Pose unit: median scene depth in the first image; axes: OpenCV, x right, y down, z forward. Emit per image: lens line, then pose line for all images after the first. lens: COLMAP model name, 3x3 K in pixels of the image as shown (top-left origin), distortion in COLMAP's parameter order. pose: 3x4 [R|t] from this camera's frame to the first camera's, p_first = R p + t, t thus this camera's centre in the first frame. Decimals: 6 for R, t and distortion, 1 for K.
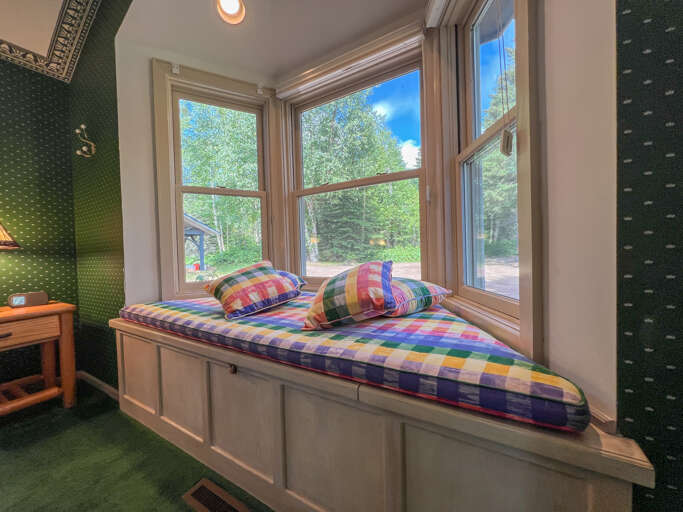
lens RADIAL K [[282.6, 0, 339.2], [0, 282.6, 257.8], [0, 0, 1]] dist [-0.002456, 0.000192]
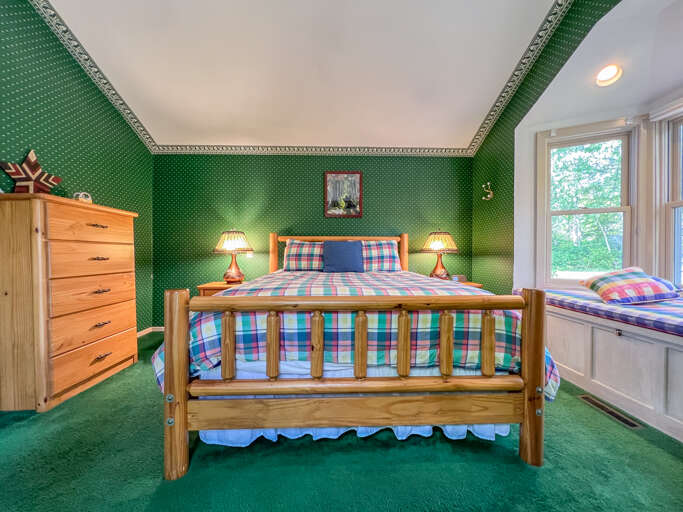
lens RADIAL K [[282.6, 0, 339.2], [0, 282.6, 257.8], [0, 0, 1]] dist [-0.002456, 0.000192]
pose [[0.569302, 0.037301, -0.821282, 0.018214], [-0.042124, 0.998981, 0.016172, 0.003812], [0.821049, 0.025389, 0.570294, -0.889055]]
